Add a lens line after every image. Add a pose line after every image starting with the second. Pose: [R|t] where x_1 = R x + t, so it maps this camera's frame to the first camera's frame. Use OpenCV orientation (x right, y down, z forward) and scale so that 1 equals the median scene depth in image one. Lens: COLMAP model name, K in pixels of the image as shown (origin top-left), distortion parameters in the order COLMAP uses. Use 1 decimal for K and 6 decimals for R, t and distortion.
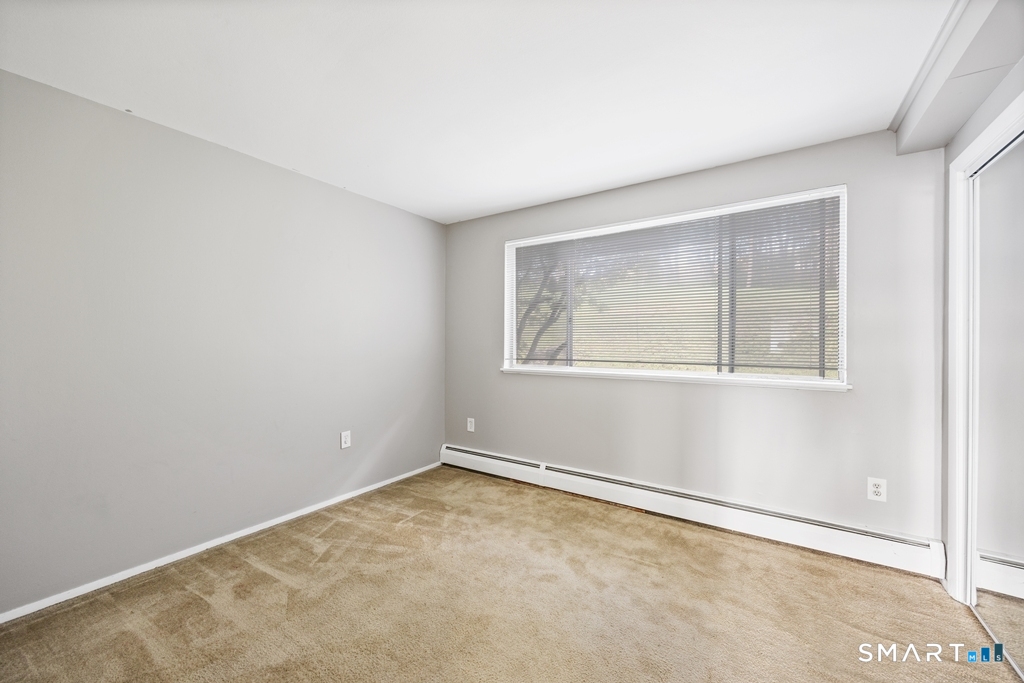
lens RADIAL K [[403.5, 0, 515.9], [0, 403.5, 337.7], [0, 0, 1]] dist [-0.002054, -0.000013]
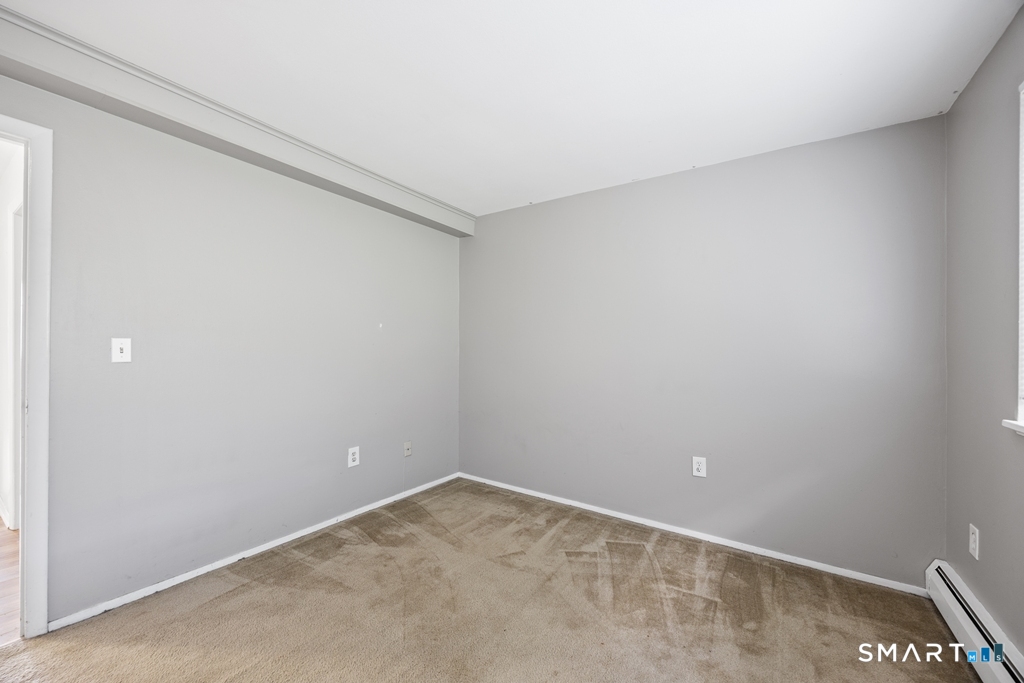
lens RADIAL K [[403.5, 0, 515.9], [0, 403.5, 337.7], [0, 0, 1]] dist [-0.002054, -0.000013]
pose [[-0.013253, -0.029378, -0.999481, 0.515018], [-0.010102, 0.999521, -0.029245, 0.013349], [0.999861, 0.009709, -0.013544, 0.742768]]
